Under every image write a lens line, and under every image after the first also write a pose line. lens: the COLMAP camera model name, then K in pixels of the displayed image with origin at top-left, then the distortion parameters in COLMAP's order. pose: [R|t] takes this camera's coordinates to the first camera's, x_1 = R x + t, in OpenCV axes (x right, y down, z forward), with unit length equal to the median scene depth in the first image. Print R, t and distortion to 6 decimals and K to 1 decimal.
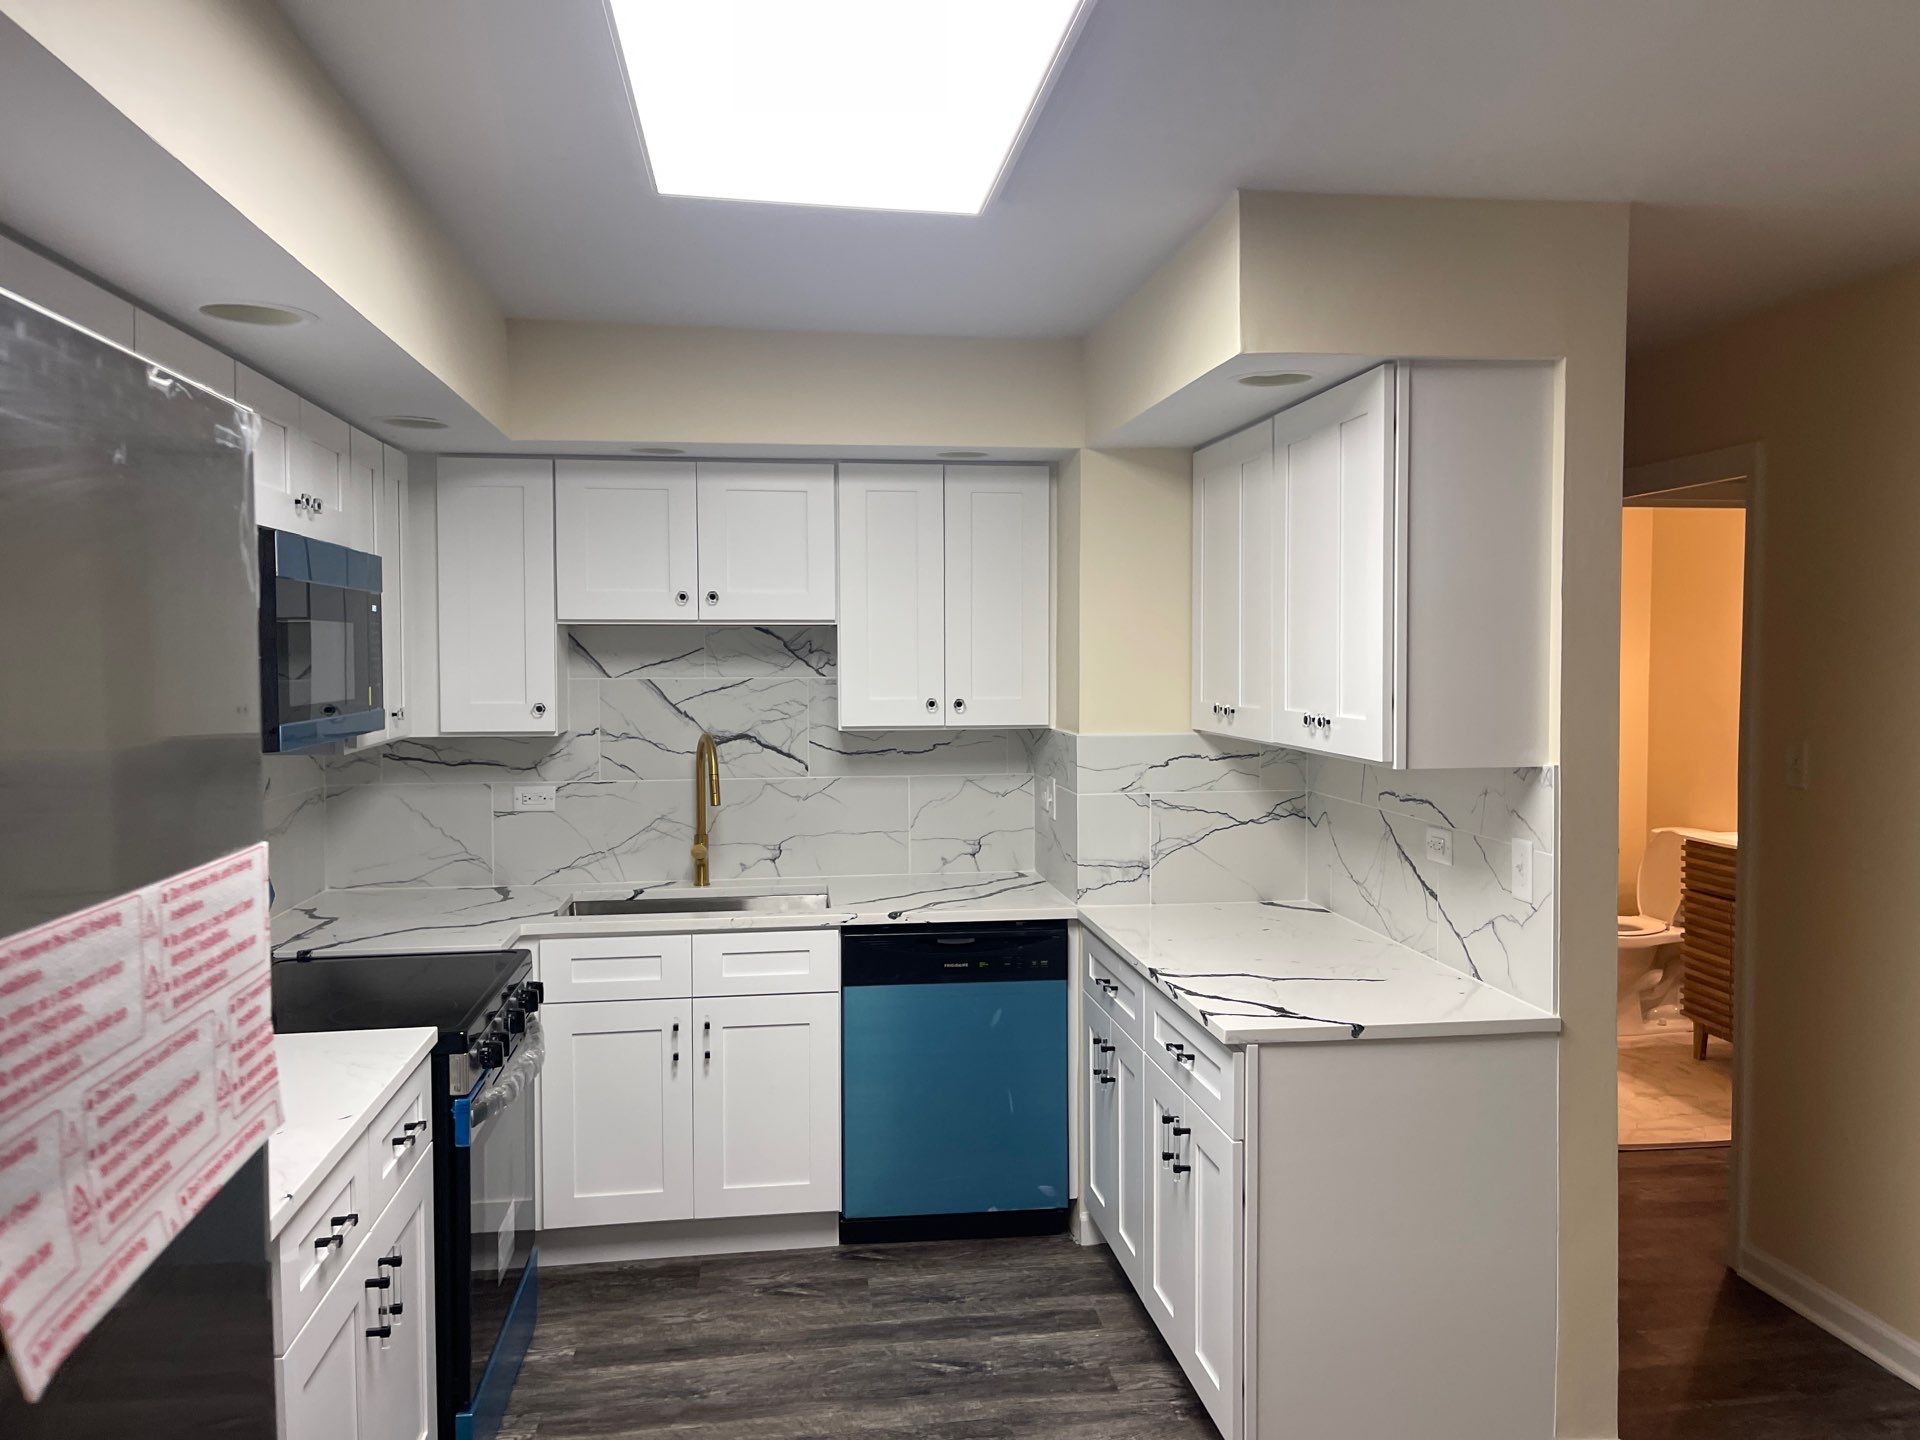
lens RADIAL K [[1450.1, 0, 960.0], [0, 1450.1, 720.0], [0, 0, 1]] dist [0.081362, -0.123648]
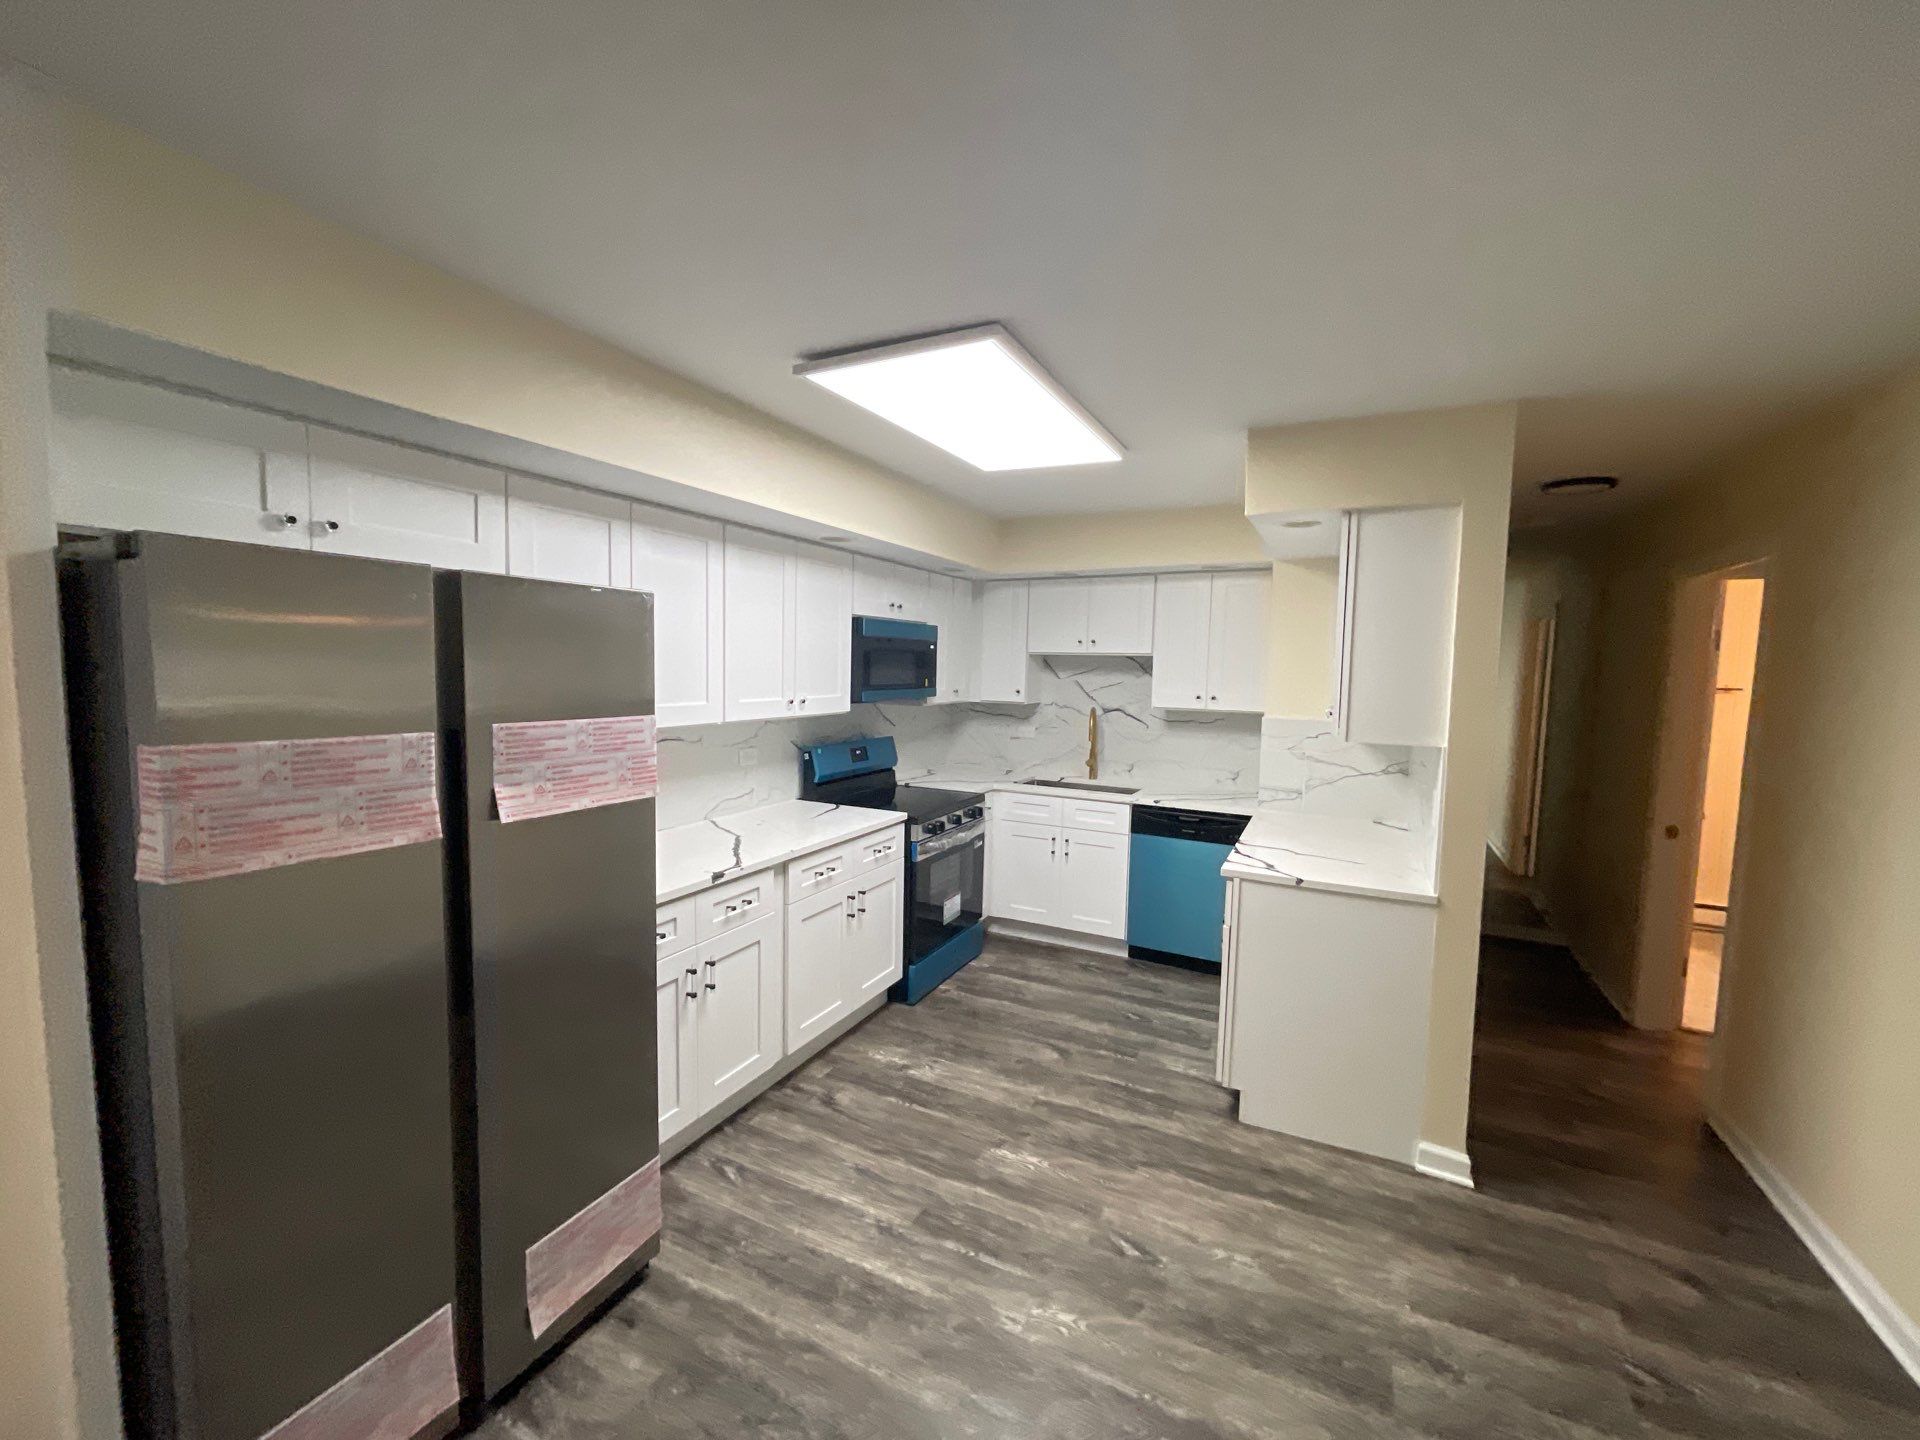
lens RADIAL K [[767.4, 0, 952.8], [0, 767.4, 723.2], [0, 0, 1]] dist [-0.000691, -0.000041]
pose [[0.813649, 0.064059, -0.577817, 0.328230], [-0.050126, 0.997940, 0.040051, -0.001580], [0.579192, -0.003624, 0.815183, -0.024524]]
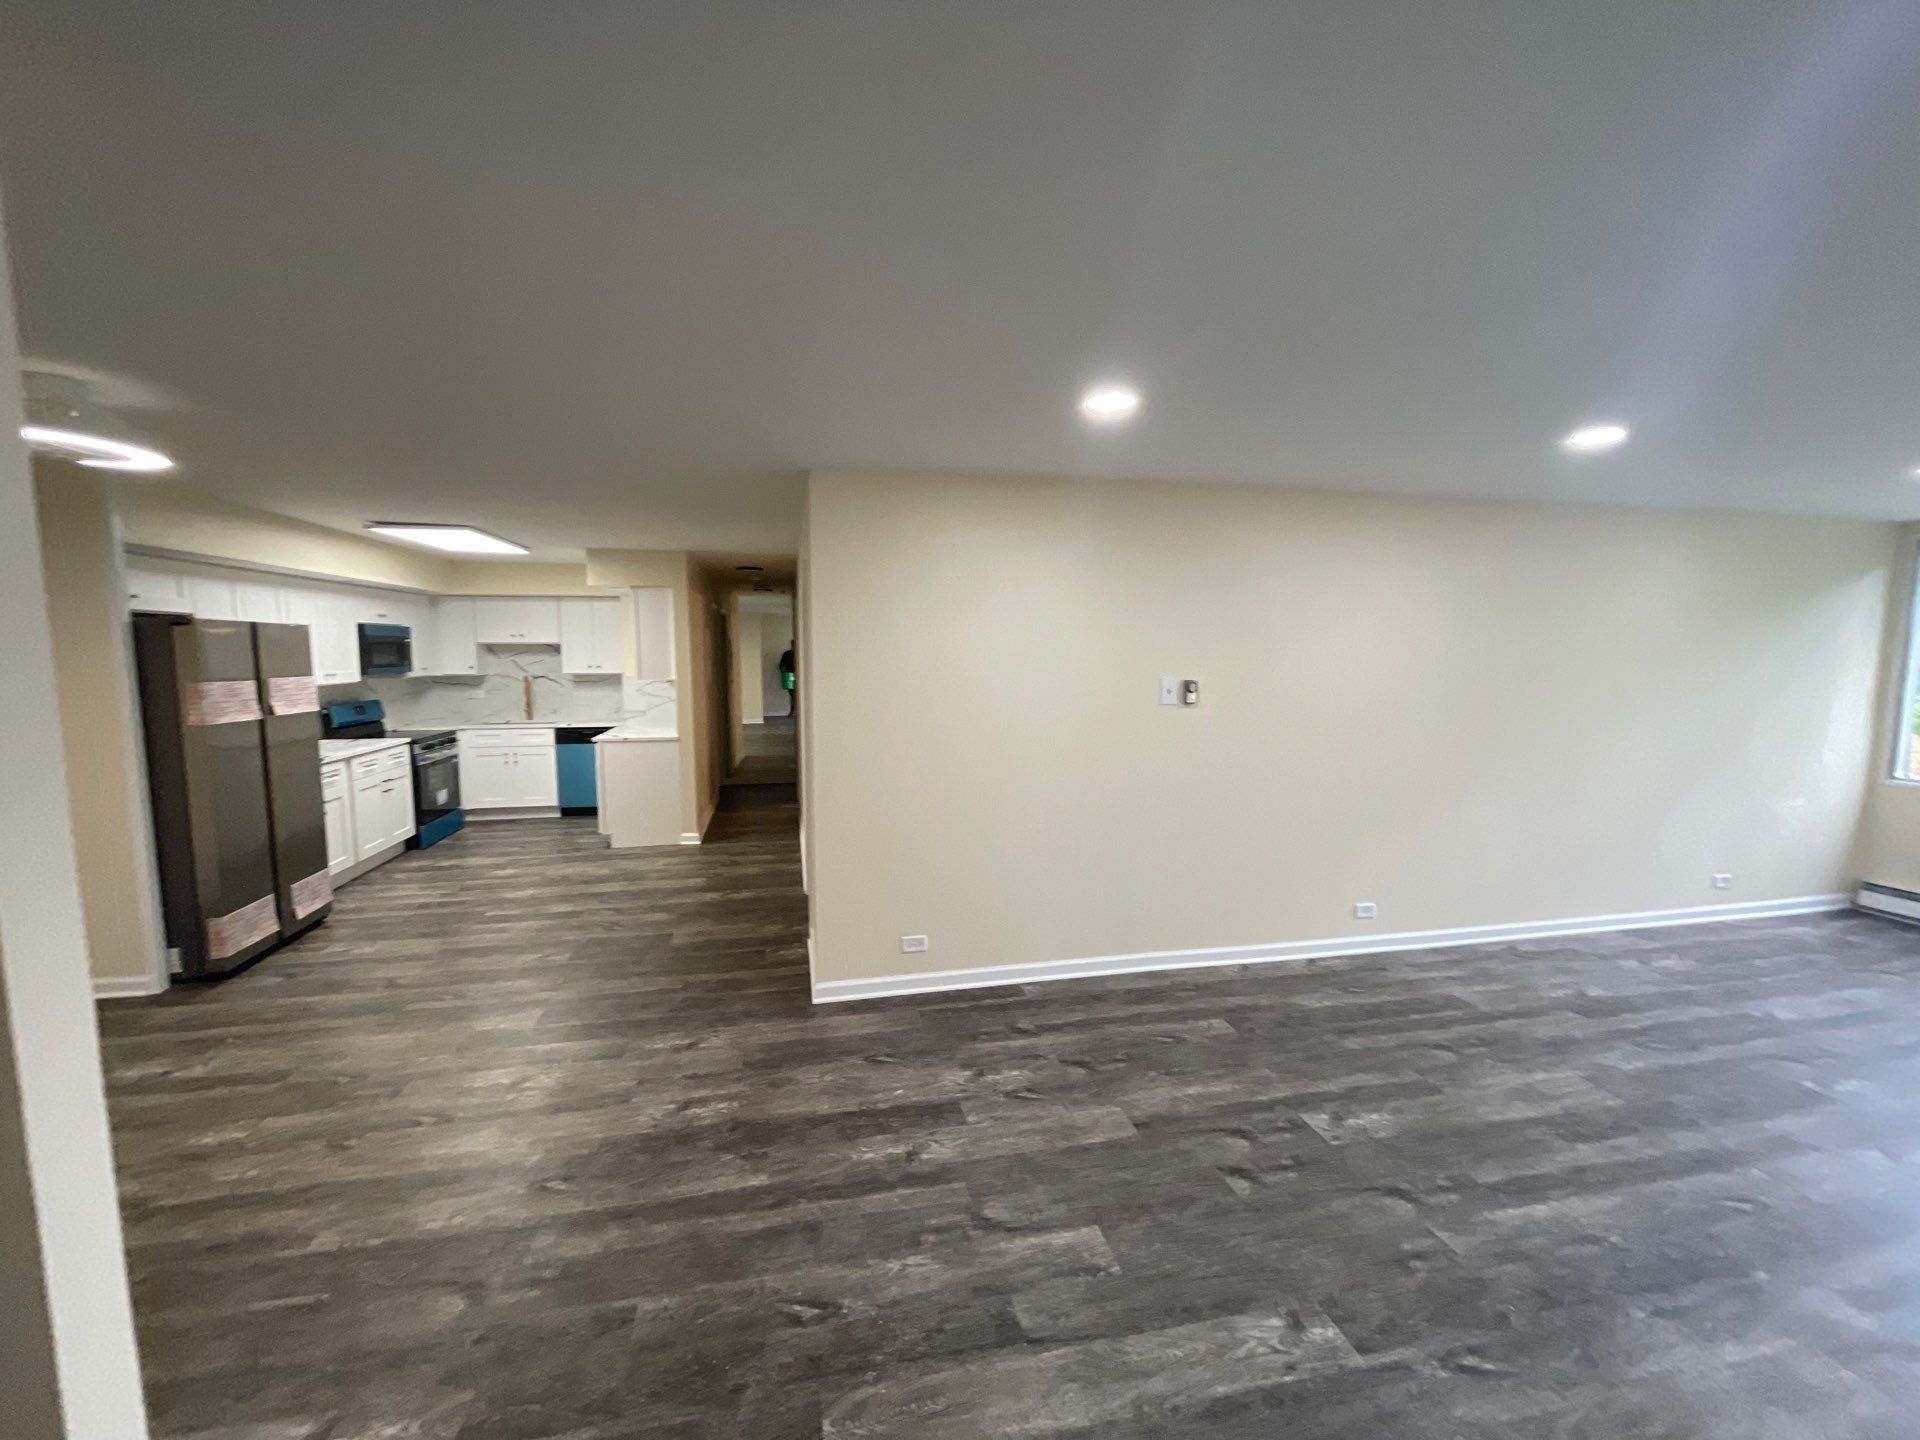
lens RADIAL K [[776.0, 0, 954.9], [0, 776.0, 735.7], [0, 0, 1]] dist [-0.002048, -0.000159]
pose [[0.998215, -0.000650, 0.059727, 0.800847], [-0.003096, 0.998033, 0.062607, 0.036963], [-0.059651, -0.062680, 0.996249, -0.993822]]
